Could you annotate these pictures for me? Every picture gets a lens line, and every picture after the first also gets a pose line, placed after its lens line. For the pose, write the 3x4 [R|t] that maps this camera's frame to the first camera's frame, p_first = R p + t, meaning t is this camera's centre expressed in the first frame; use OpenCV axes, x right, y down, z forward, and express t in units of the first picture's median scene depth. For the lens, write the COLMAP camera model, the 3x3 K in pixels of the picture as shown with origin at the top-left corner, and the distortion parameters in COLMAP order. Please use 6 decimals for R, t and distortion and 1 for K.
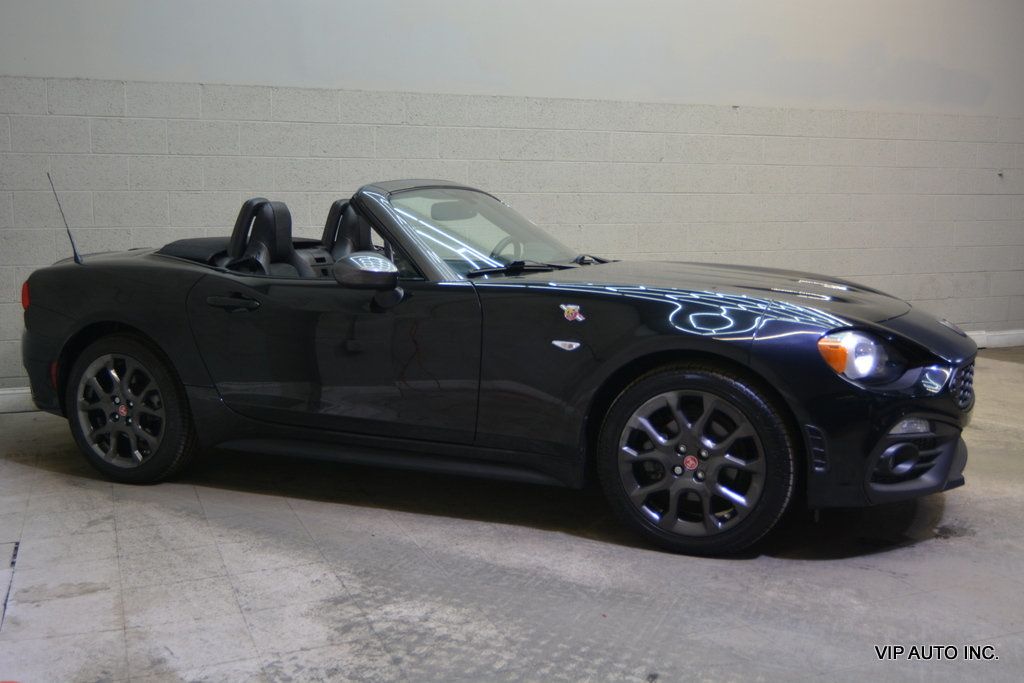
lens RADIAL K [[1018.7, 0, 507.5], [0, 1018.7, 338.2], [0, 0, 1]] dist [-0.020089, 0.010763]
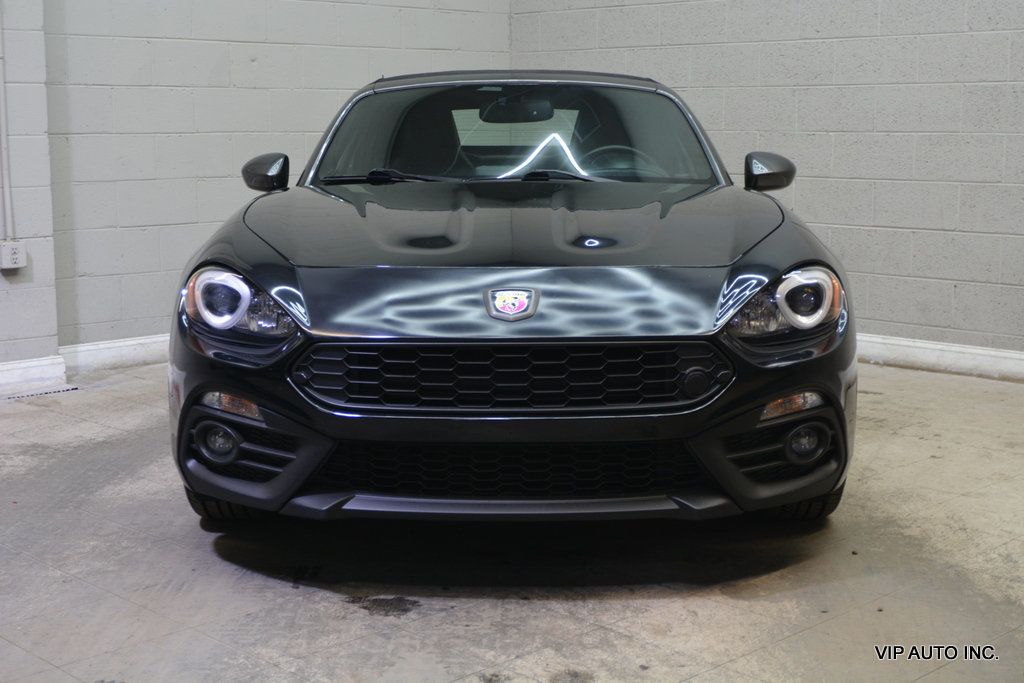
lens RADIAL K [[1459.8, 0, 513.5], [0, 1459.8, 342.7], [0, 0, 1]] dist [-0.004051, -0.040824]
pose [[0.381677, 0.142790, -0.913200, 1.464262], [-0.113342, 0.987769, 0.107078, -0.095856], [0.917320, 0.062635, 0.393193, 0.784412]]
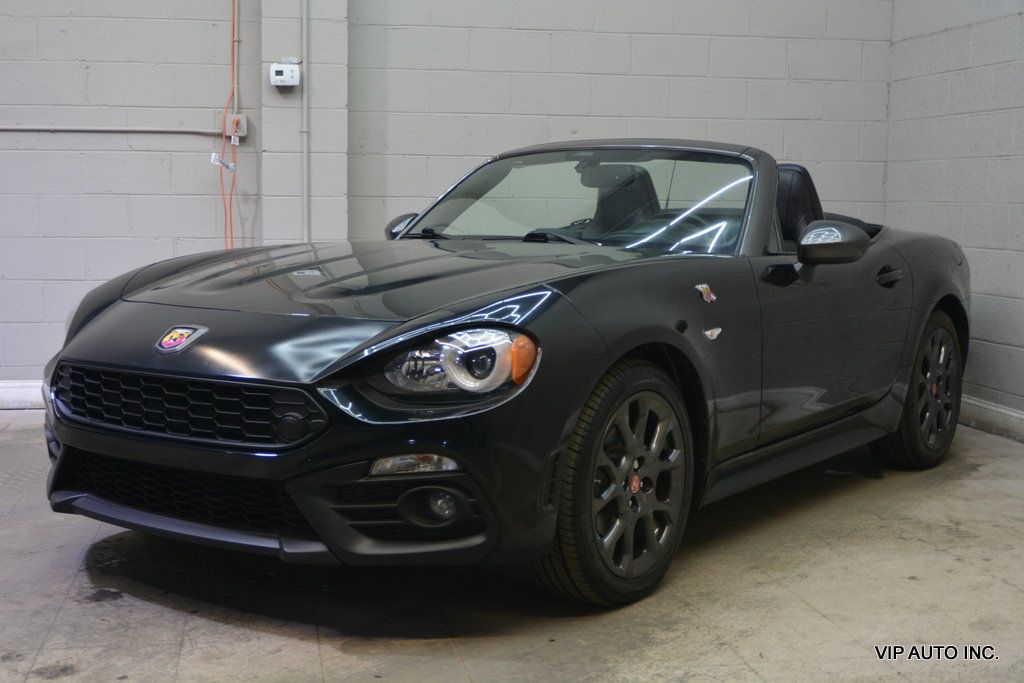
lens RADIAL K [[1411.1, 0, 515.7], [0, 1411.1, 336.1], [0, 0, 1]] dist [0.015347, -0.055330]
pose [[-0.210397, 0.098587, -0.972632, 1.534524], [-0.129932, 0.983256, 0.127771, -0.190274], [0.968943, 0.153259, -0.194064, 1.656864]]
